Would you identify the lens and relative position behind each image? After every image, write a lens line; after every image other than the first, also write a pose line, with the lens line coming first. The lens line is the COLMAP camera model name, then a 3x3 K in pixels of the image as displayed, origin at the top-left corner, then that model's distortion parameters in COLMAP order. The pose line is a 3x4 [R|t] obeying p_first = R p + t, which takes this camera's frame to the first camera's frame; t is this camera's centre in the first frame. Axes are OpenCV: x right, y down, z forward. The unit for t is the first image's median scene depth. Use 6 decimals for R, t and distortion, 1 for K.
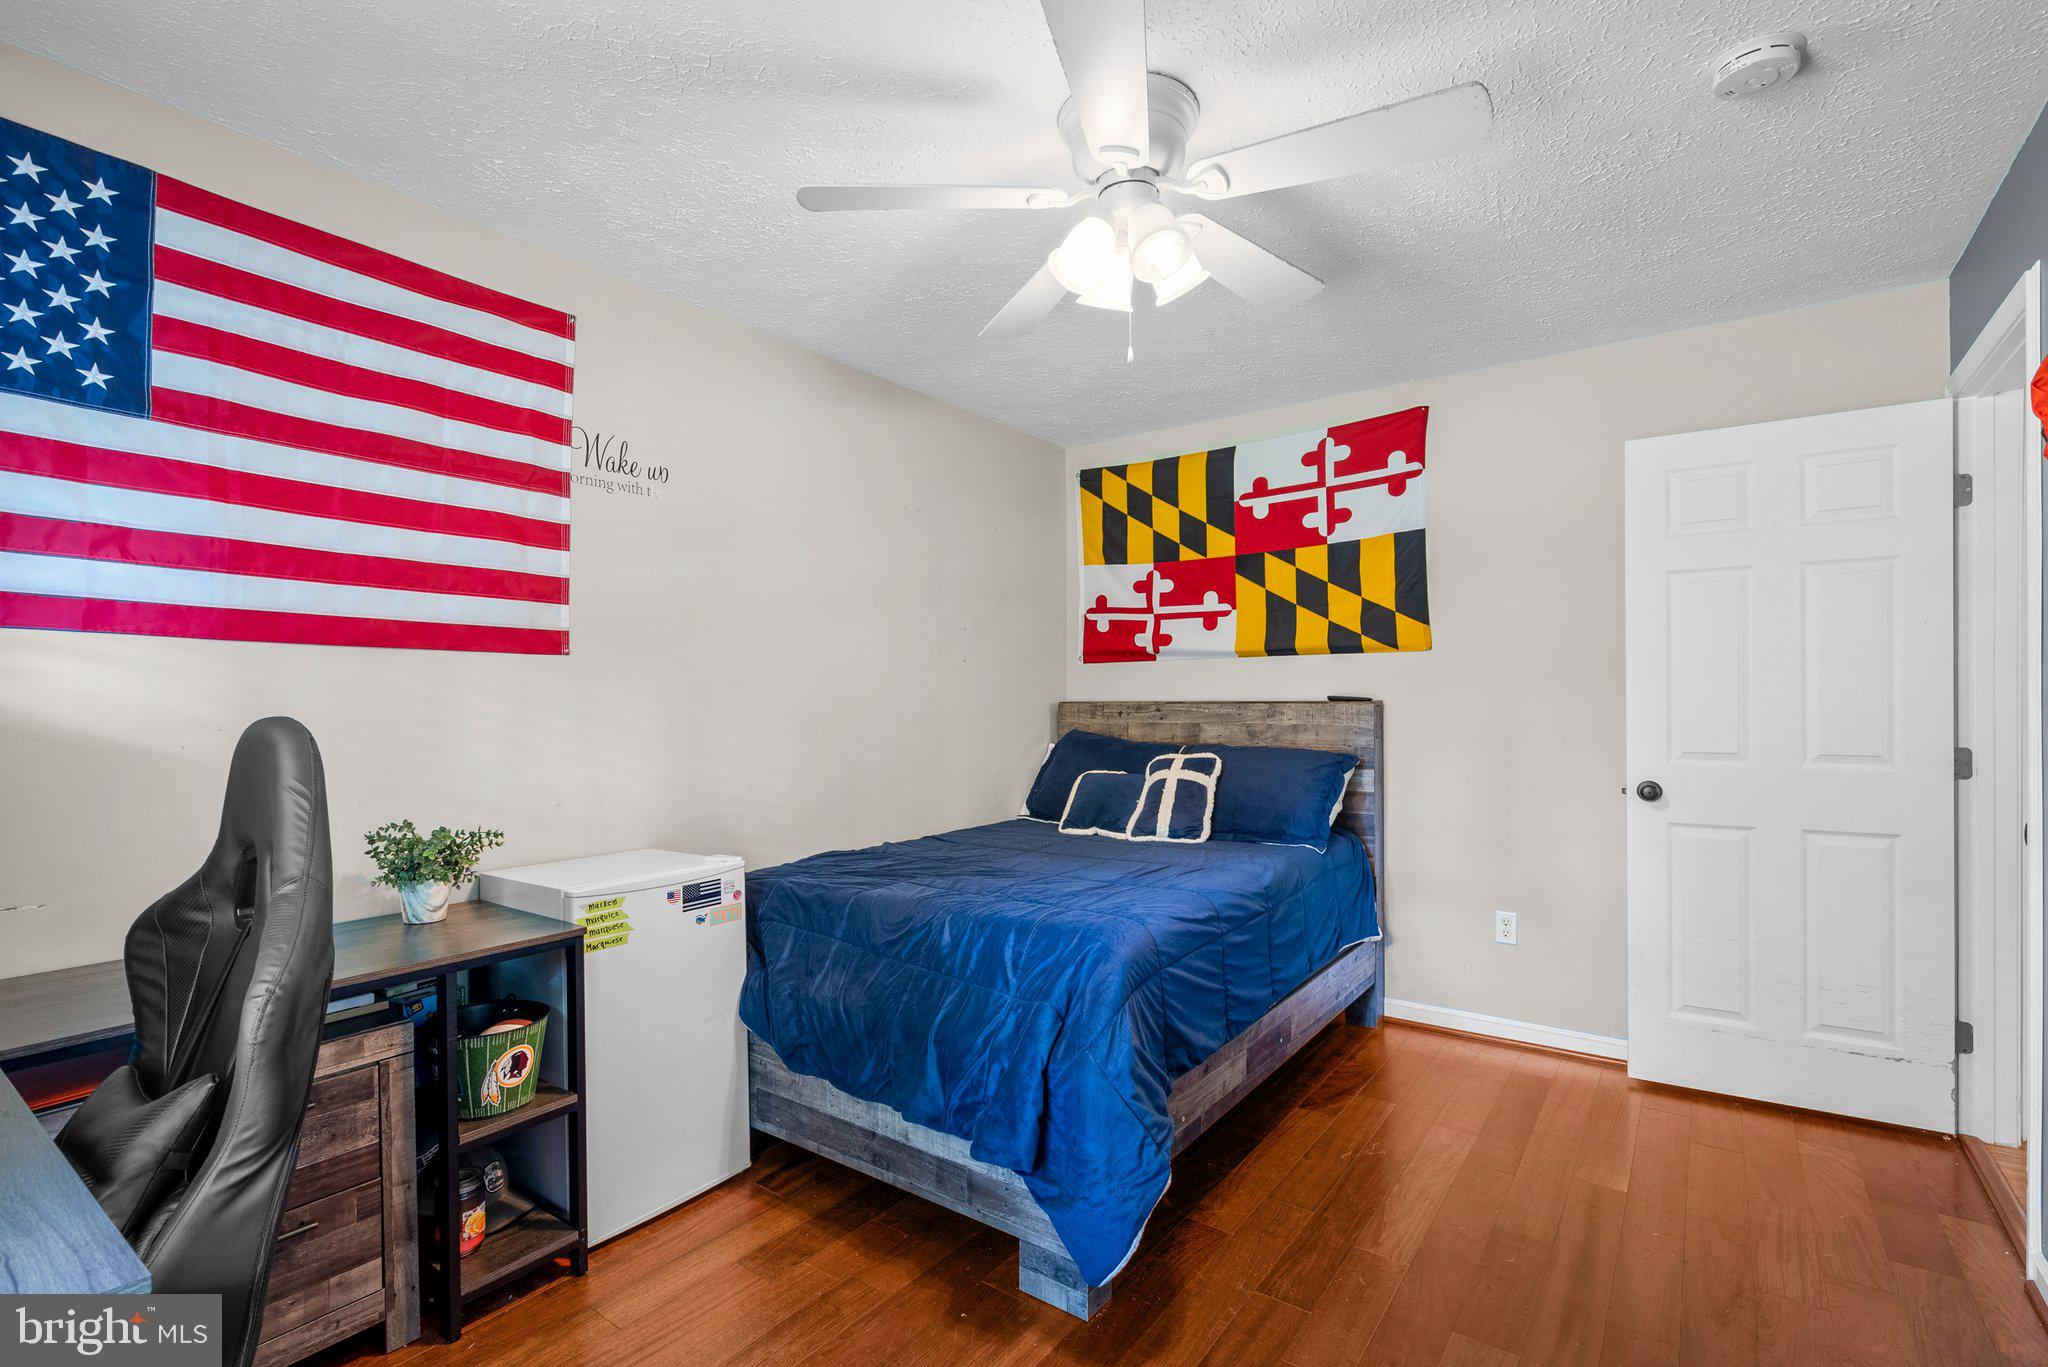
lens RADIAL K [[930.5, 0, 1018.1], [0, 930.5, 696.7], [0, 0, 1]] dist [-0.000912, 0.000396]
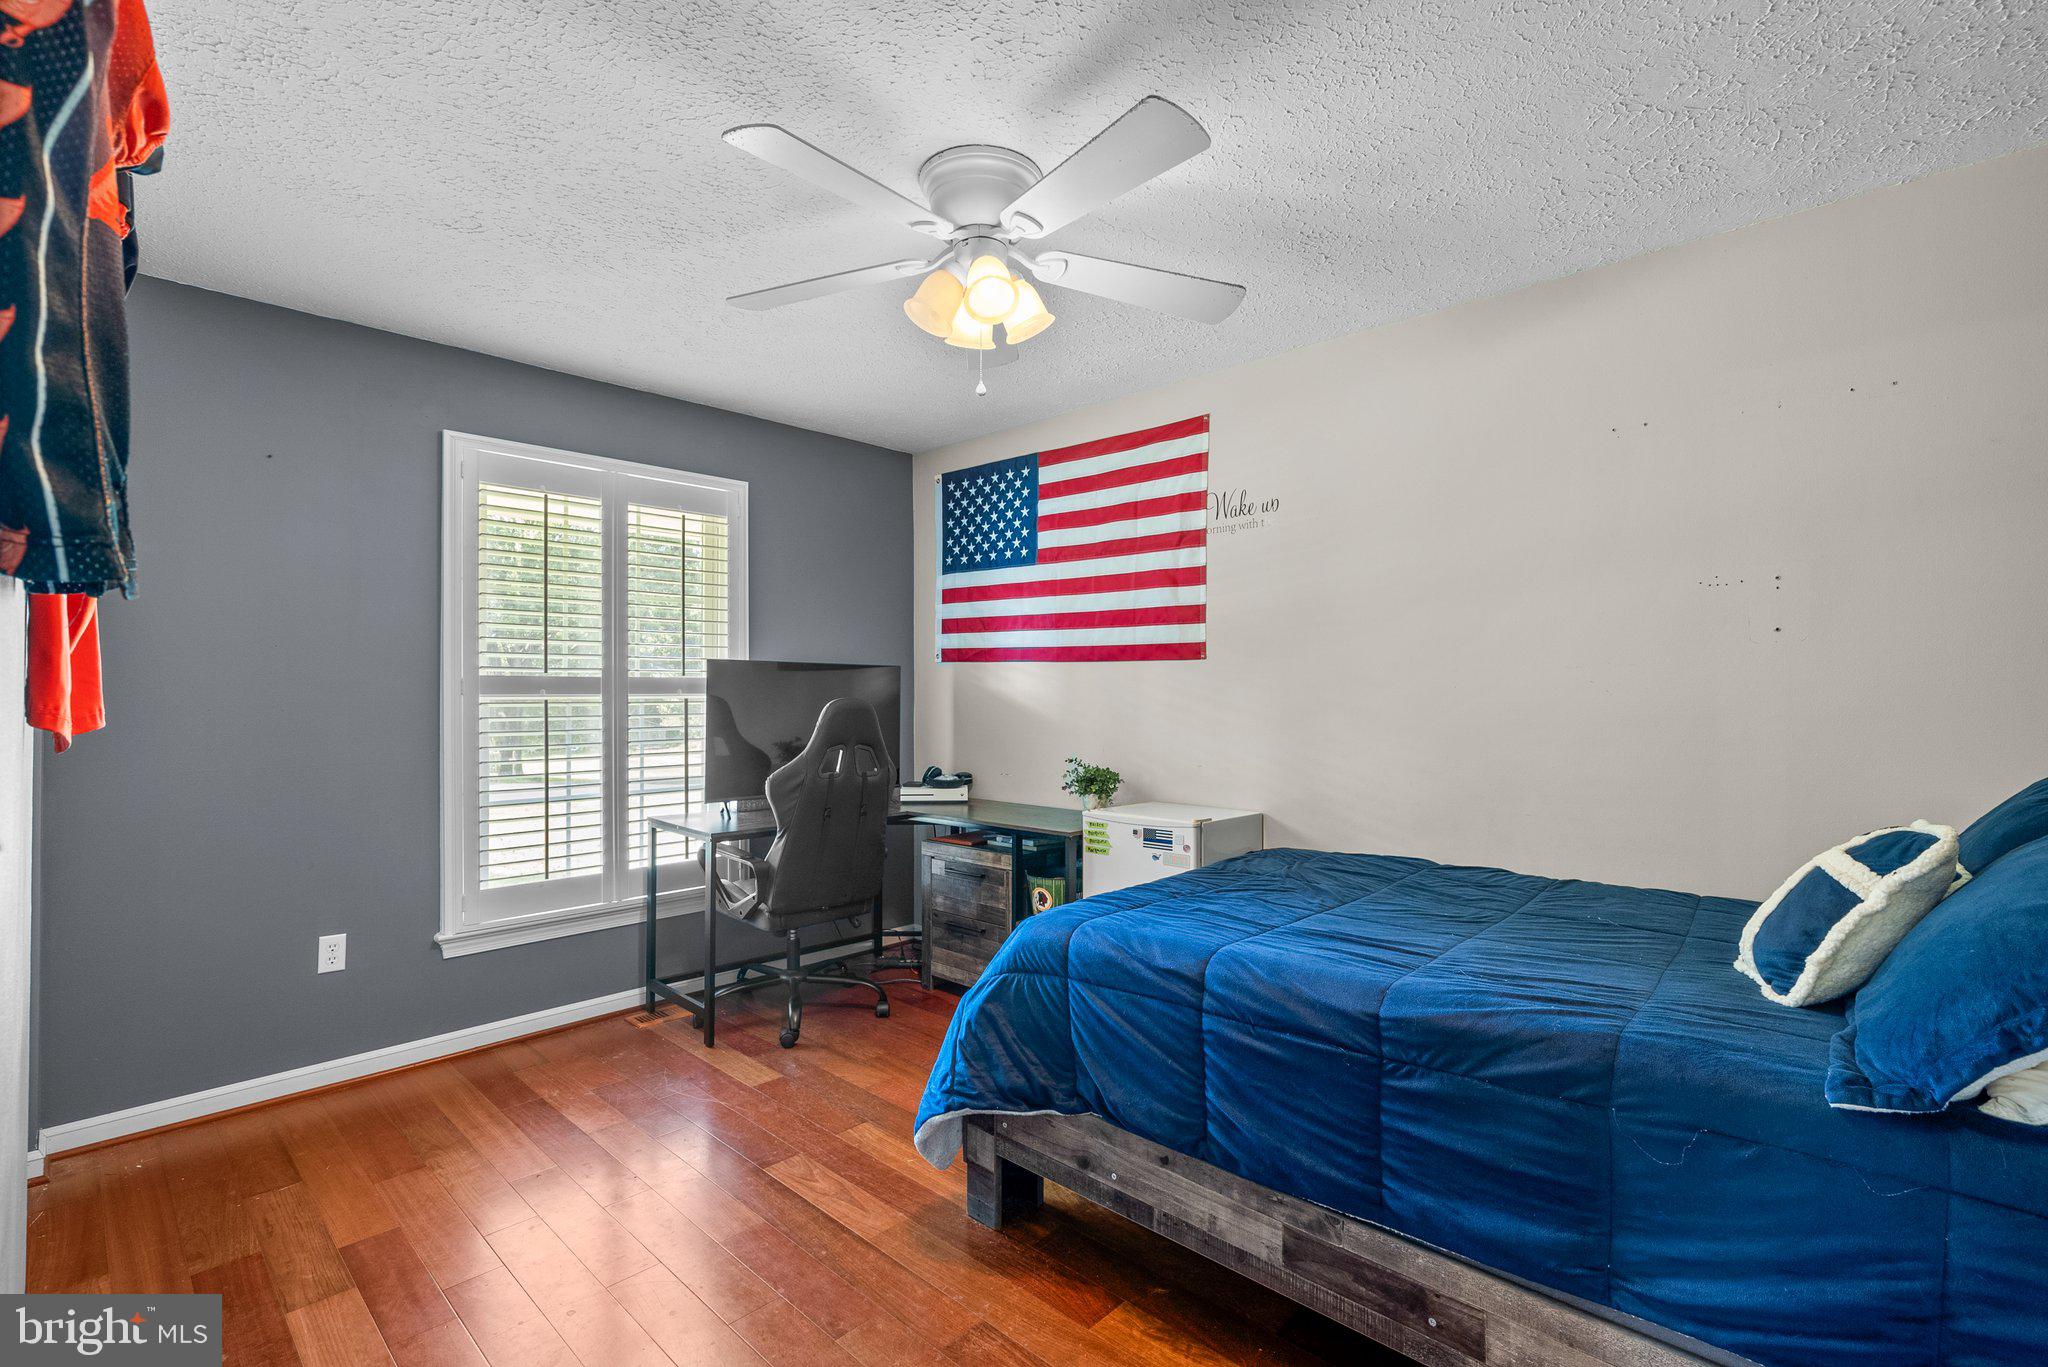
lens RADIAL K [[938.2, 0, 1018.2], [0, 938.2, 669.0], [0, 0, 1]] dist [-0.001156, 0.000243]
pose [[-0.125505, -0.020313, -0.991885, 1.003863], [0.000578, 0.999789, -0.020548, -0.001754], [0.992093, -0.003152, -0.125467, 0.960056]]
